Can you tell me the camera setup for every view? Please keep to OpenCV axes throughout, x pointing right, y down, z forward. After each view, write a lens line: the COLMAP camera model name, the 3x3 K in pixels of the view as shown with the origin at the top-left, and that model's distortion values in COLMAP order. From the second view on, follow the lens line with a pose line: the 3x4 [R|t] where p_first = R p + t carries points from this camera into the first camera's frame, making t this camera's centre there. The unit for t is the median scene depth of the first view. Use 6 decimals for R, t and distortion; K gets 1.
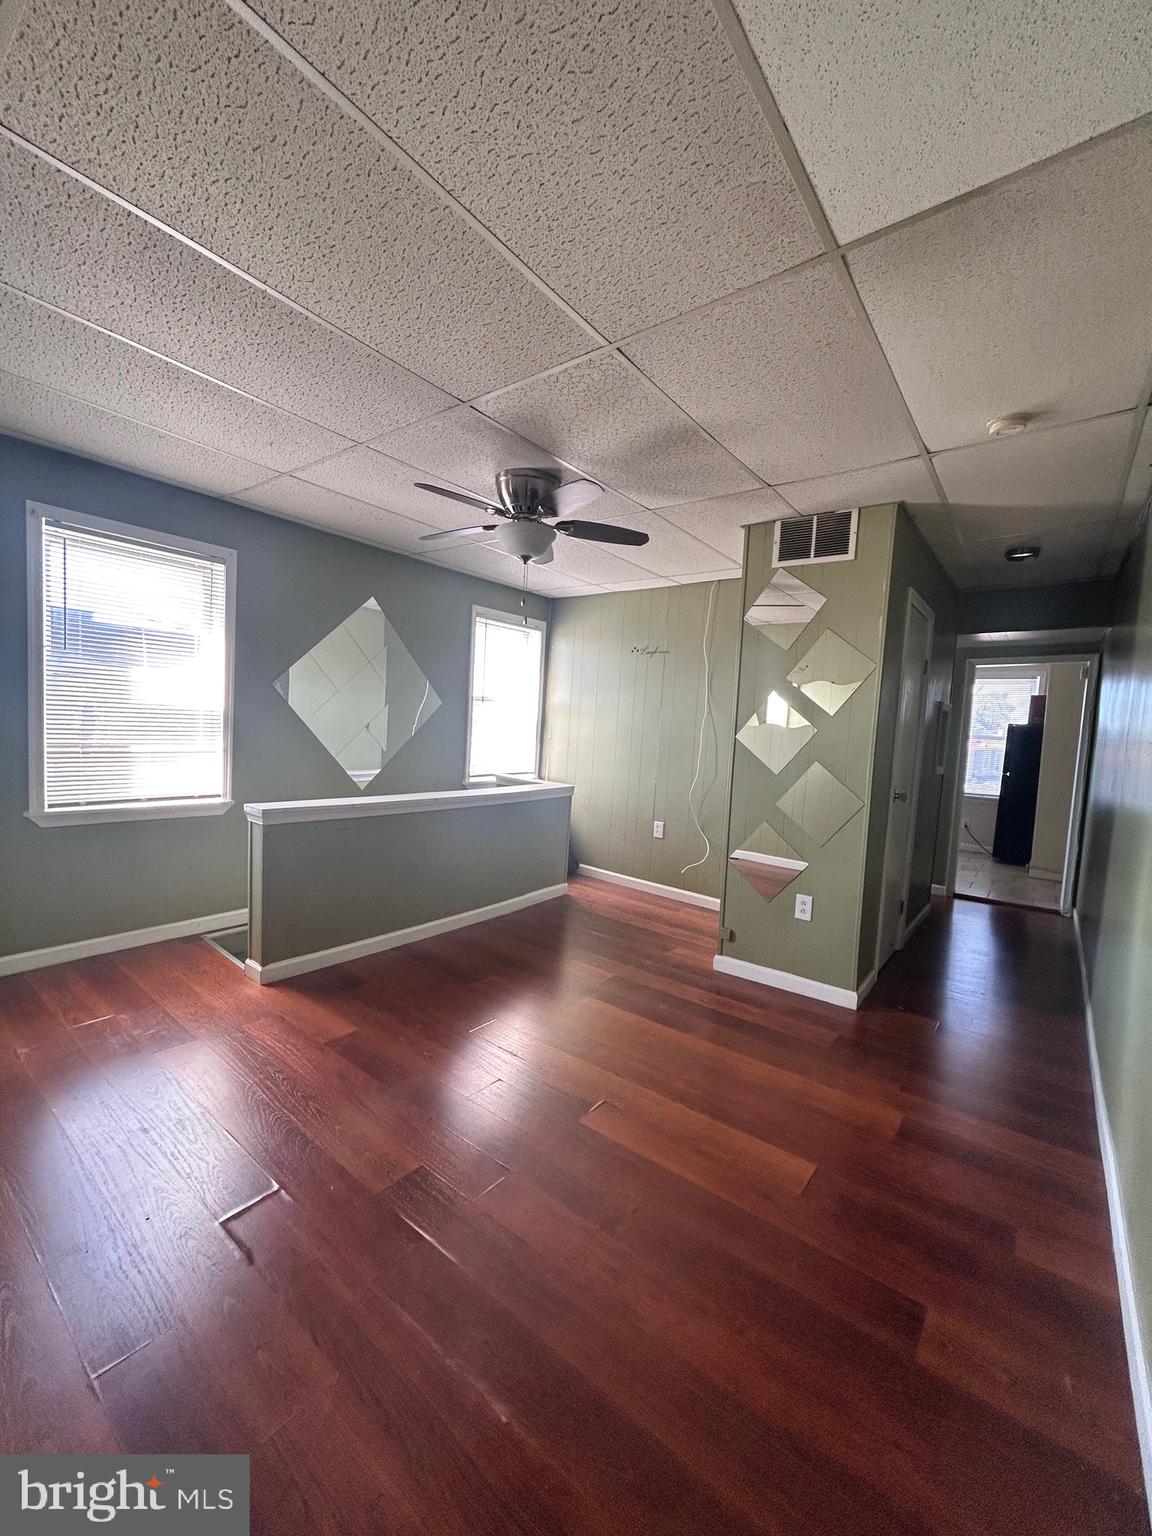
lens RADIAL K [[616.9, 0, 579.8], [0, 616.9, 770.0], [0, 0, 1]] dist [0.000040, 0.000017]
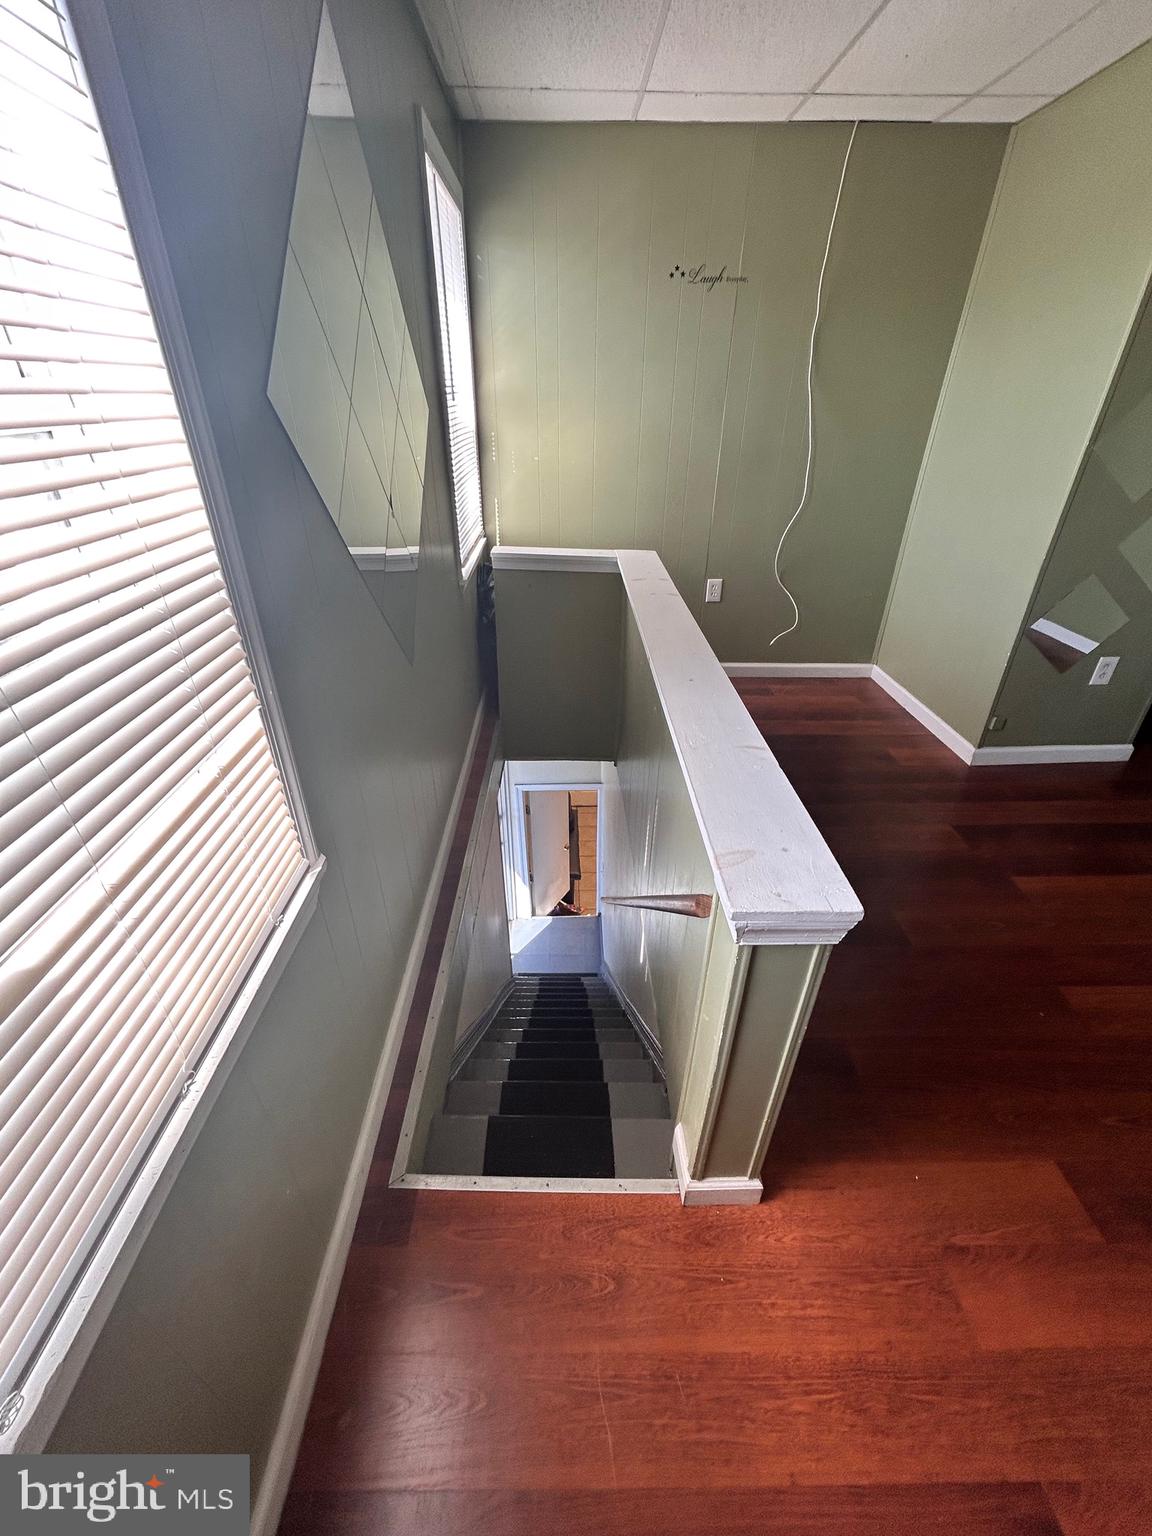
lens RADIAL K [[623.0, 0, 574.5], [0, 623.0, 764.7], [0, 0, 1]] dist [0.000314, 0.000122]
pose [[0.781189, -0.358023, 0.511433, -0.675338], [0.086104, 0.873177, 0.479738, -0.132379], [-0.618328, -0.330730, 0.712943, 0.802300]]
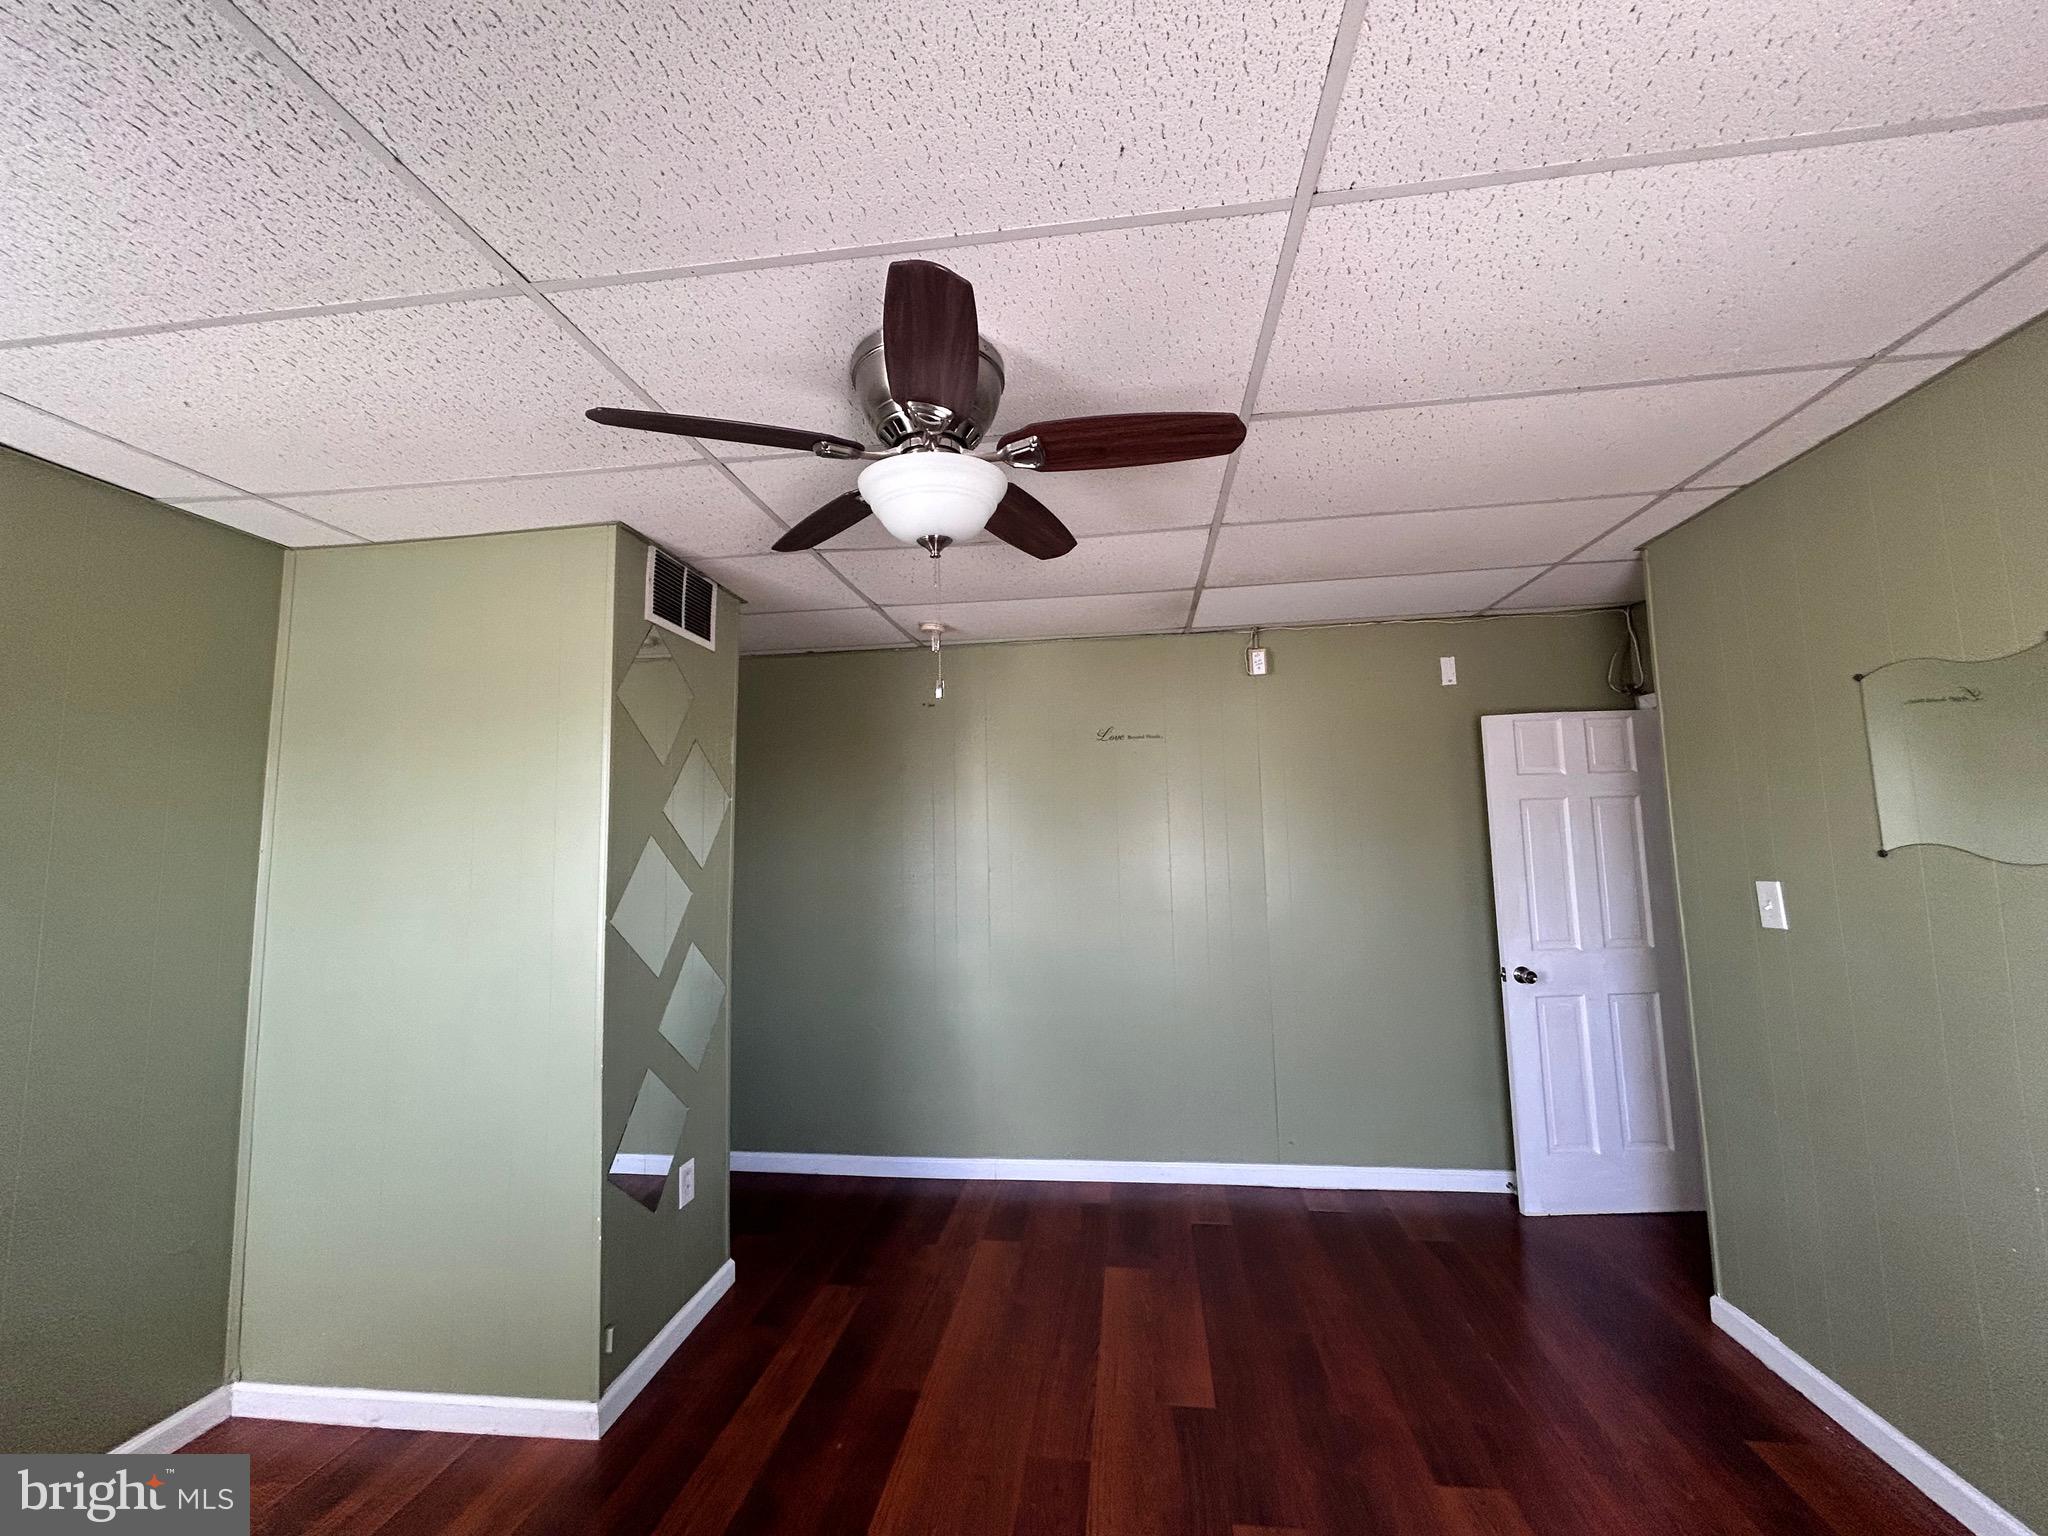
lens RADIAL K [[822.6, 0, 1024.0], [0, 822.6, 768.0], [0, 0, 1]] dist [0.000040, 0.000017]
pose [[-0.505545, 0.041705, 0.861791, -0.532122], [0.062538, 0.997975, -0.011609, -0.160817], [-0.860531, 0.048026, -0.507130, 1.111266]]
